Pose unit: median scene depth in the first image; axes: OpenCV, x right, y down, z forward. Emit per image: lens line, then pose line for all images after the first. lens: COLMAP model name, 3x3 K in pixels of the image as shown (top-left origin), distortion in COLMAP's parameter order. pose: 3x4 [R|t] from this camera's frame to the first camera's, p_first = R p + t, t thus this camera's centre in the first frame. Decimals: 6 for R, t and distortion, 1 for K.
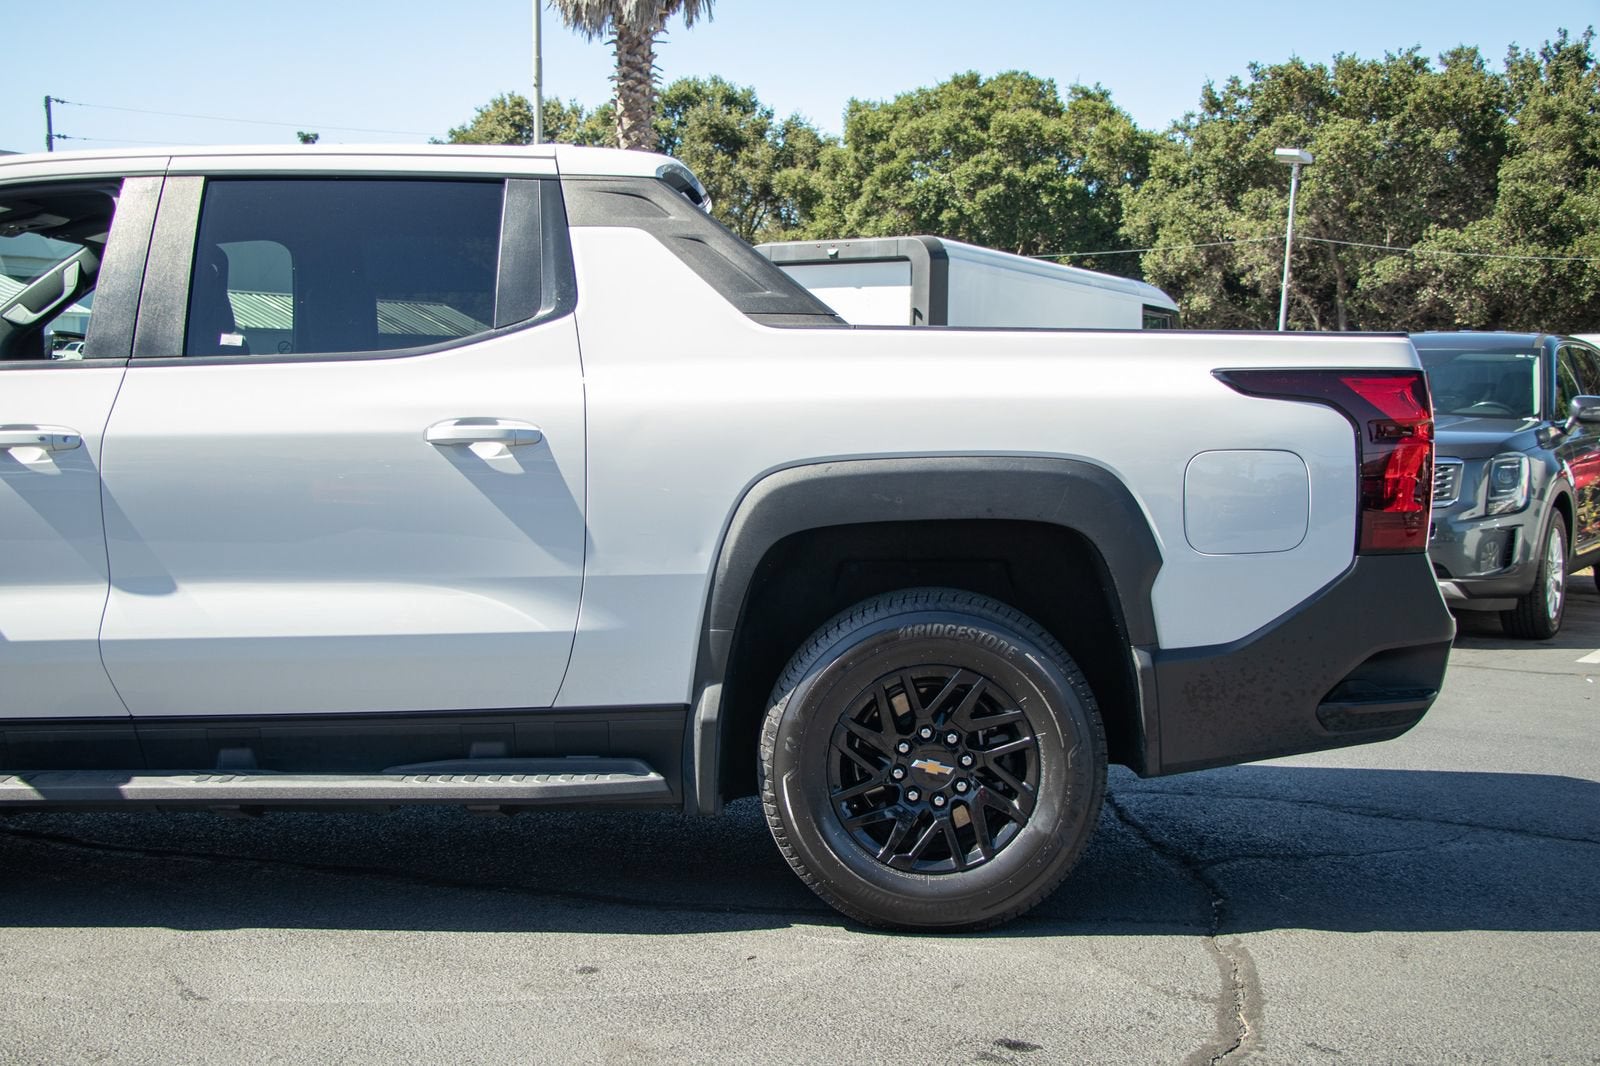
lens RADIAL K [[1808.9, 0, 800.0], [0, 1808.9, 533.0], [0, 0, 1]] dist [-0.068630, 0.362931]
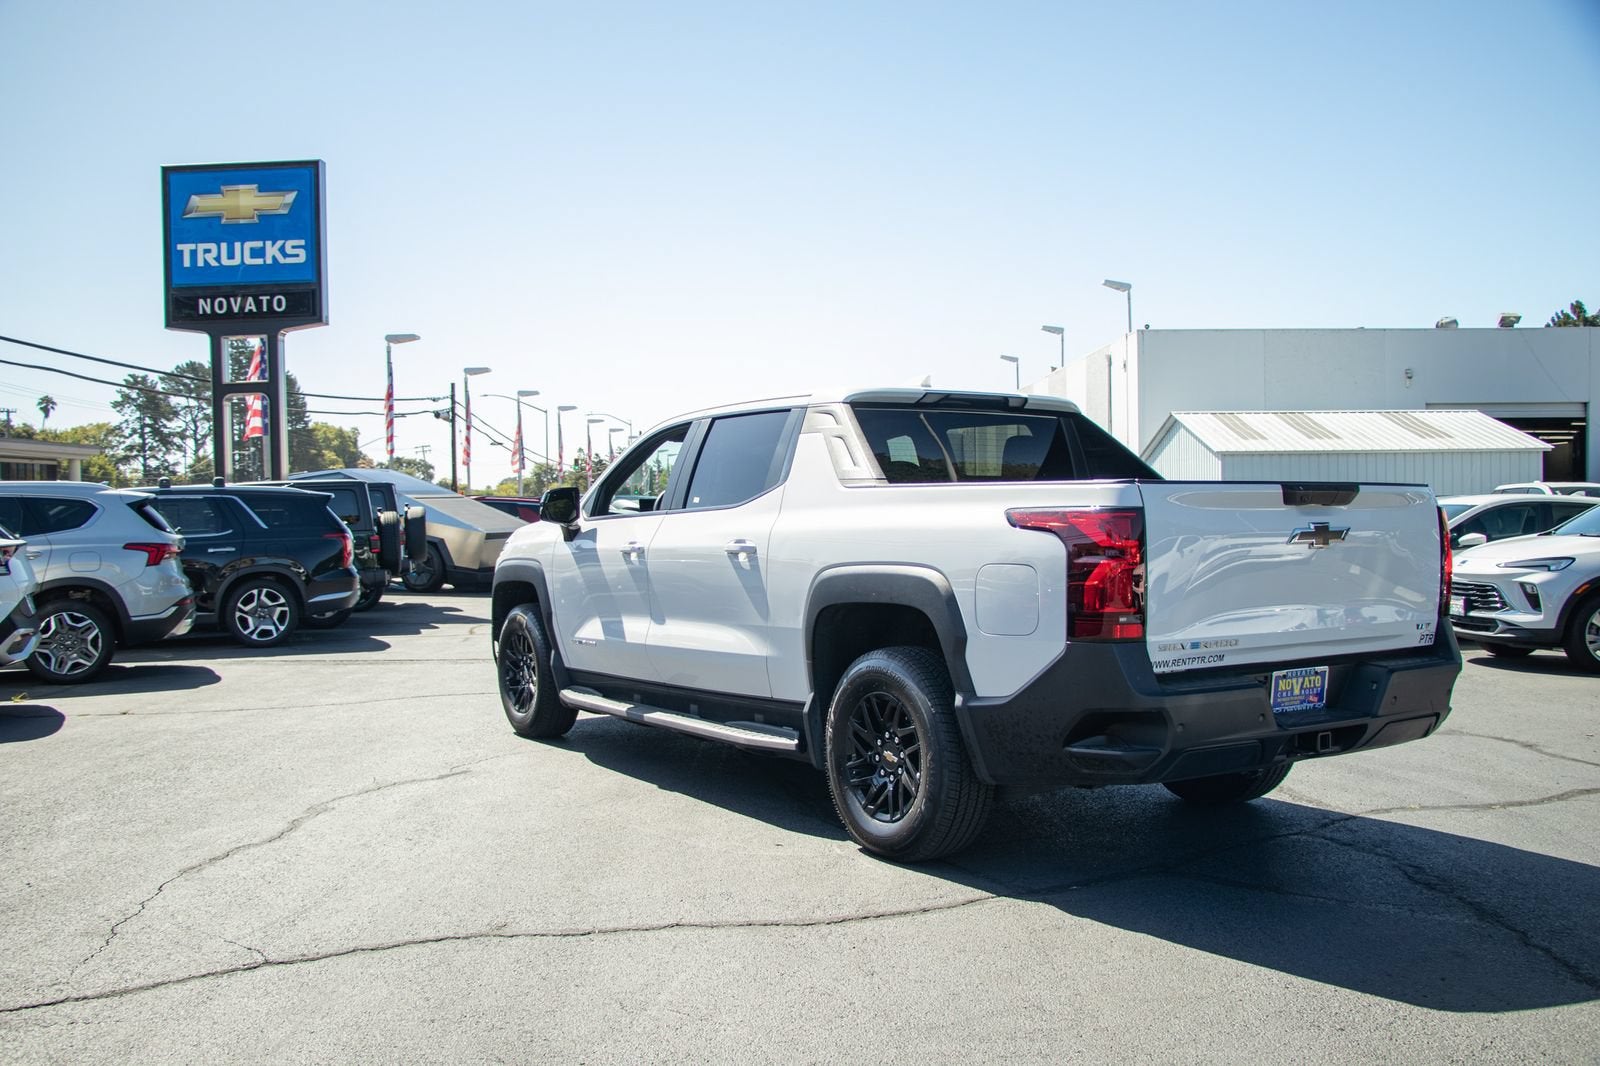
lens RADIAL K [[1463.5, 0, 800.0], [0, 1463.5, 533.0], [0, 0, 1]] dist [-0.138501, 0.184364]
pose [[0.549835, 0.000055, -0.835274, 0.106262], [-0.046081, 0.998479, -0.030268, -0.002529], [0.834001, 0.055133, 0.549001, 0.019668]]
